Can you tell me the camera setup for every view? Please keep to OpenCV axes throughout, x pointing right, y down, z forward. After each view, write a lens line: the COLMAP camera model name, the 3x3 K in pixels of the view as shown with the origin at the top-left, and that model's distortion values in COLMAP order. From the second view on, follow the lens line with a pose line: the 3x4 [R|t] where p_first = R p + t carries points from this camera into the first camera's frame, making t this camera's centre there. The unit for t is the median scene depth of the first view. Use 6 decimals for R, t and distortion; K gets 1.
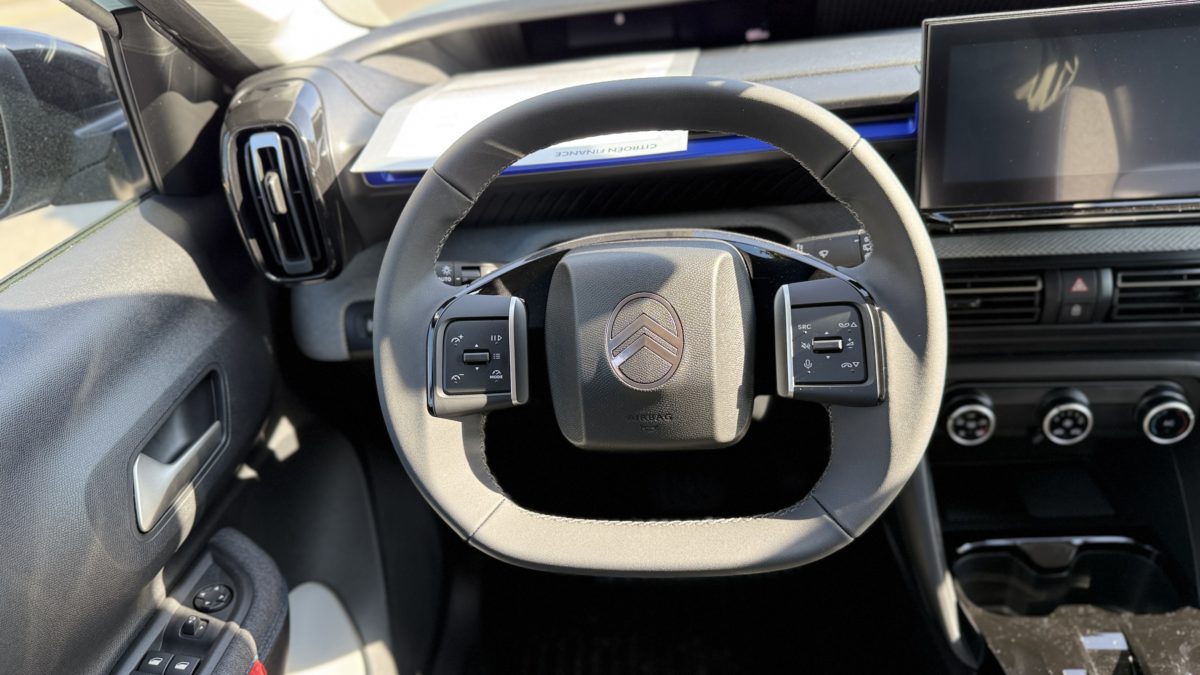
lens RADIAL K [[879.8, 0, 636.2], [0, 879.8, 347.2], [0, 0, 1]] dist [0.092565, -0.148953]
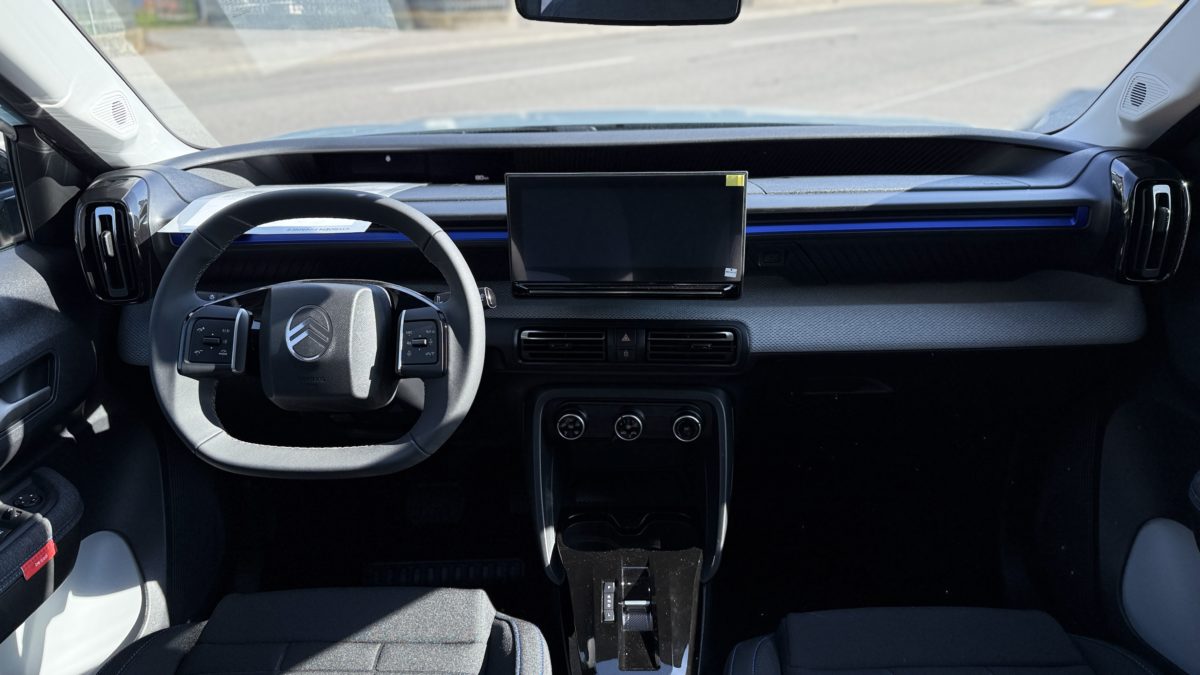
lens RADIAL K [[810.4, 0, 600.0], [0, 810.4, 337.5], [0, 0, 1]] dist [0.077162, -0.092528]
pose [[0.992871, 0.061659, 0.102004, 0.324469], [-0.046164, 0.987934, -0.147836, 0.167369], [-0.109889, 0.142073, 0.983738, -0.508715]]
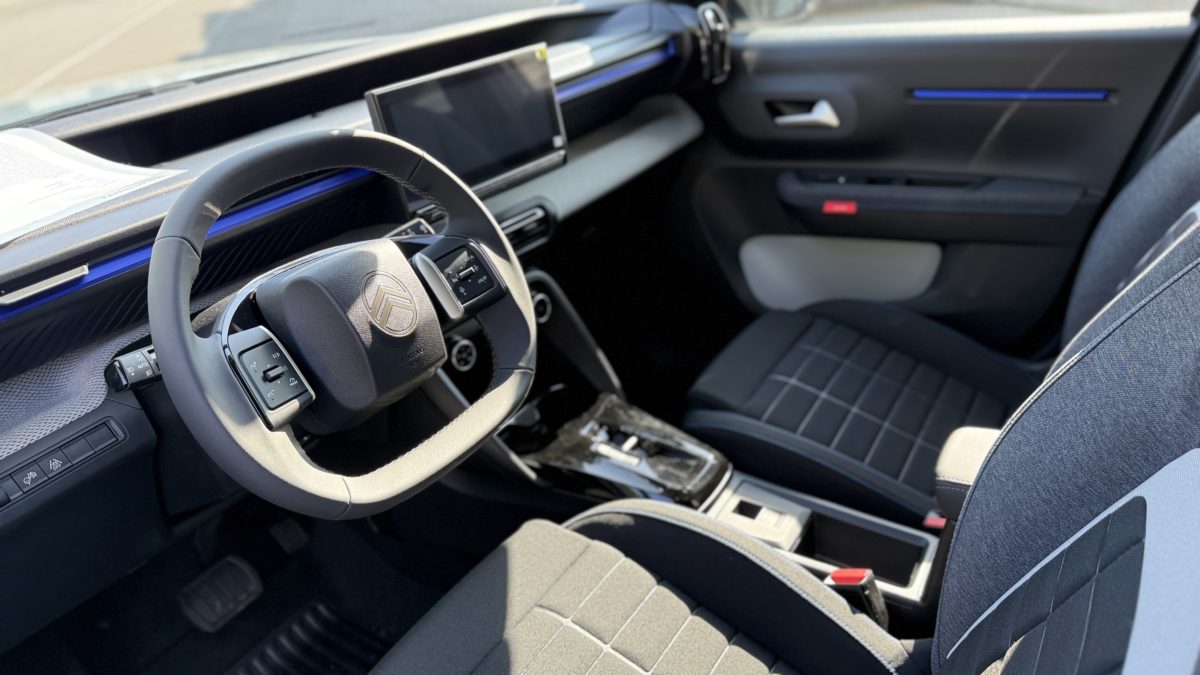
lens RADIAL K [[810.4, 0, 600.0], [0, 810.4, 337.5], [0, 0, 1]] dist [0.077162, -0.092528]
pose [[0.467124, -0.336916, 0.817485, -0.708830], [0.482771, 0.871764, 0.083423, 0.072364], [-0.740761, 0.355689, 0.569876, 0.034018]]
